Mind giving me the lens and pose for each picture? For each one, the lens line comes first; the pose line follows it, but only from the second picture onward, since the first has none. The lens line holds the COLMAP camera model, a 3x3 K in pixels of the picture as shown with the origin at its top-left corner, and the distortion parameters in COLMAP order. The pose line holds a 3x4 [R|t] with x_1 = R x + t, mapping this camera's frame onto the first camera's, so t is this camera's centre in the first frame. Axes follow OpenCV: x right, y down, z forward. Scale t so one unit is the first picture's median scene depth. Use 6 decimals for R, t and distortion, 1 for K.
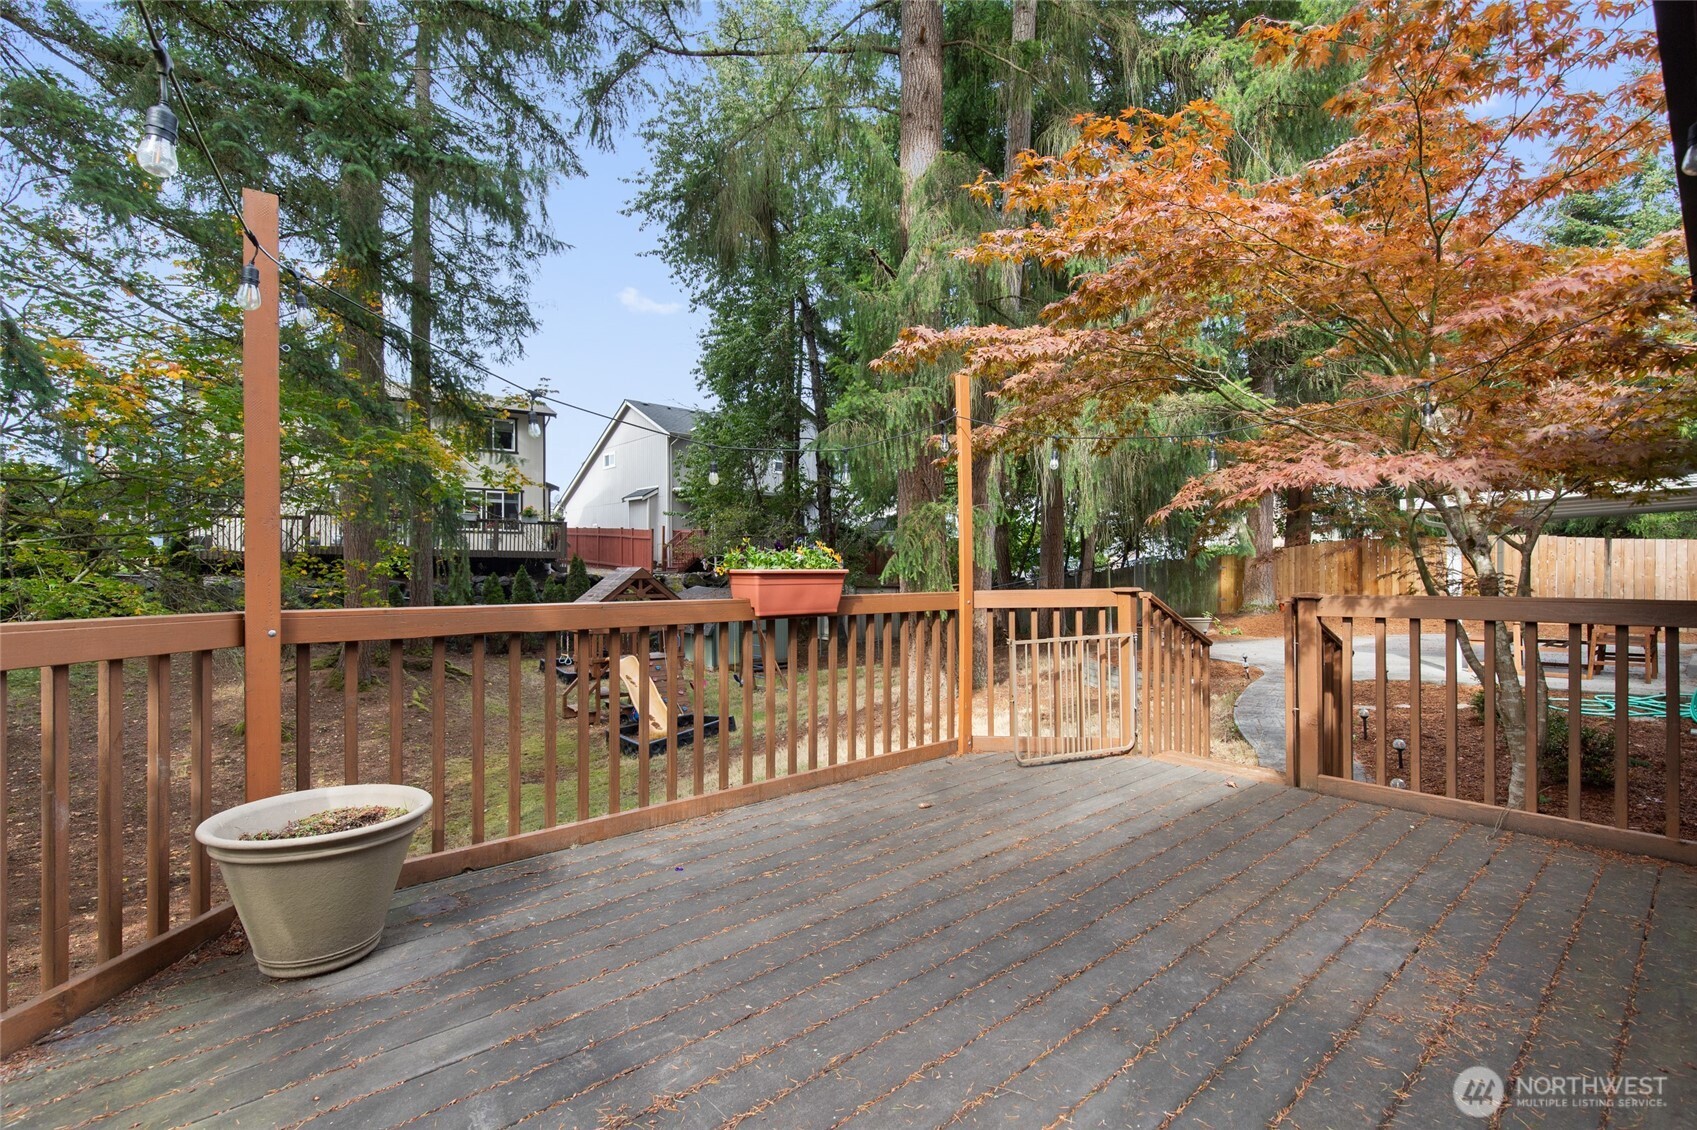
lens RADIAL K [[761.6, 0, 847.4], [0, 761.6, 575.3], [0, 0, 1]] dist [0.003265, 0.000138]
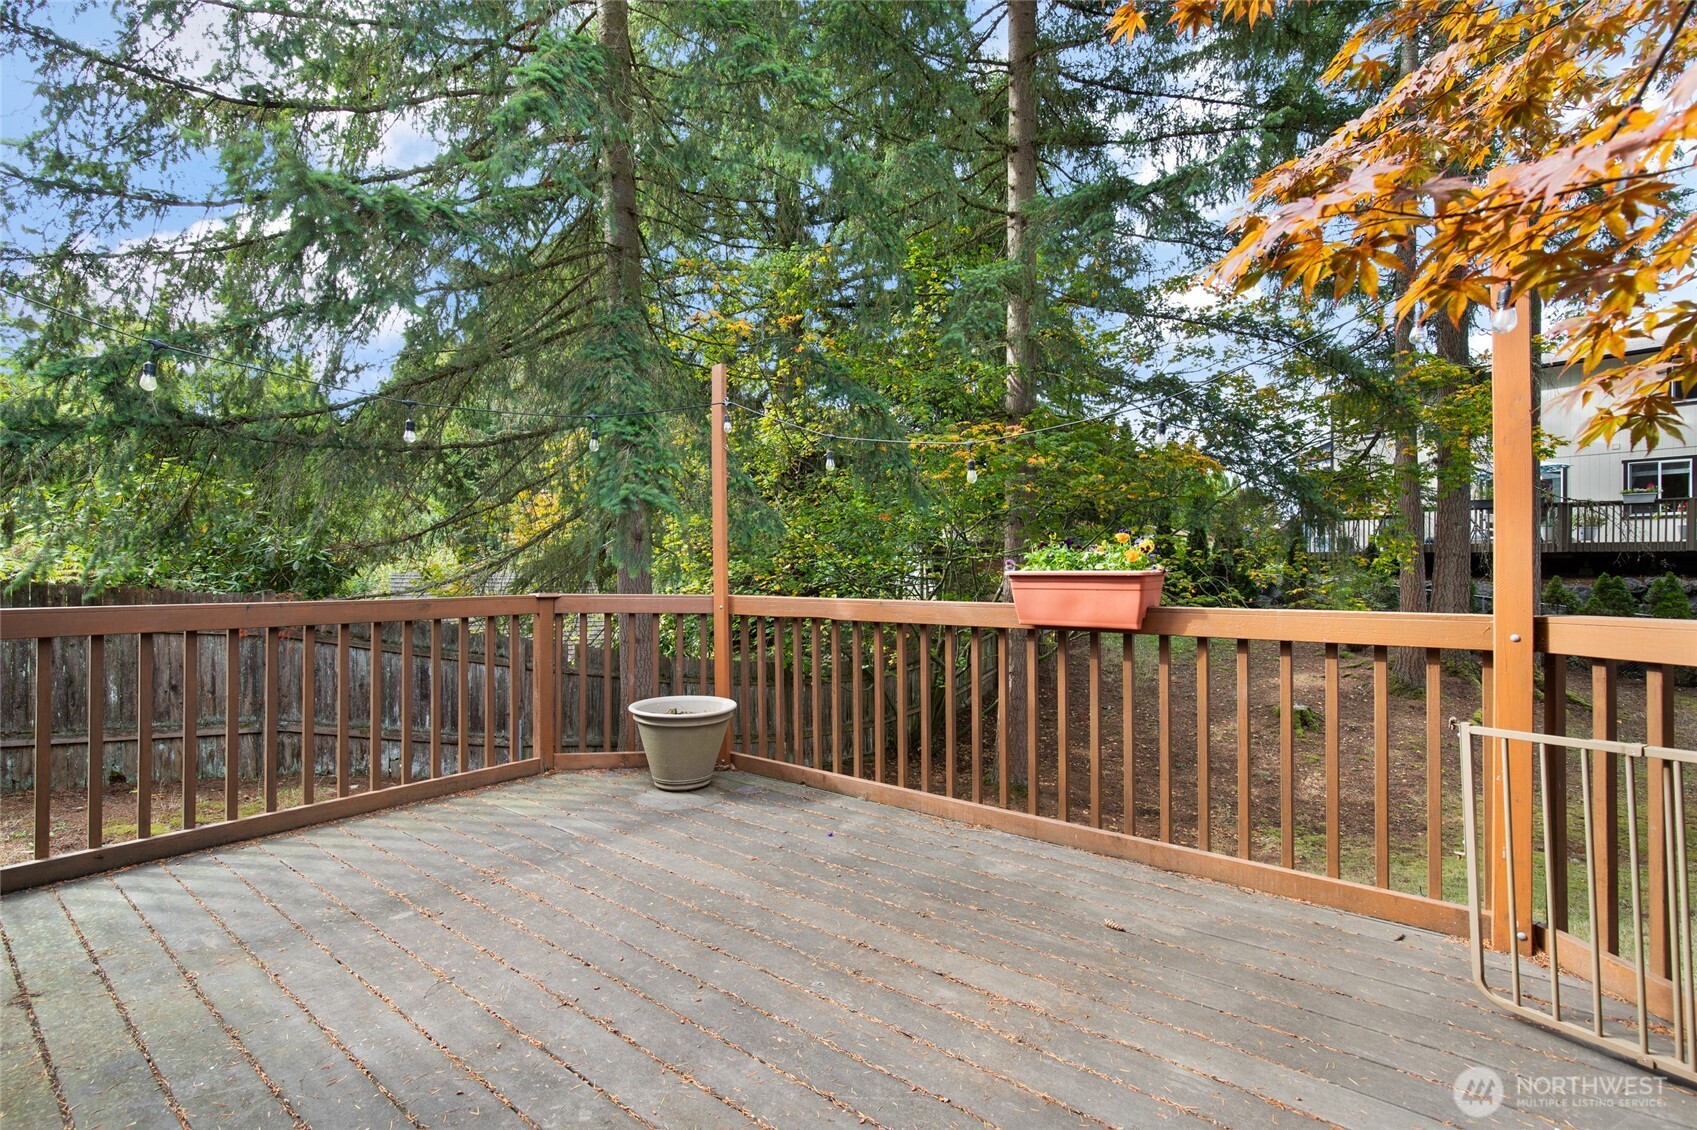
lens RADIAL K [[761.6, 0, 847.4], [0, 761.6, 575.3], [0, 0, 1]] dist [0.003265, 0.000138]
pose [[0.182069, 0.004272, -0.983276, 0.915782], [-0.003804, 0.999986, 0.003640, -0.006602], [0.983278, 0.003078, 0.182083, 0.830491]]
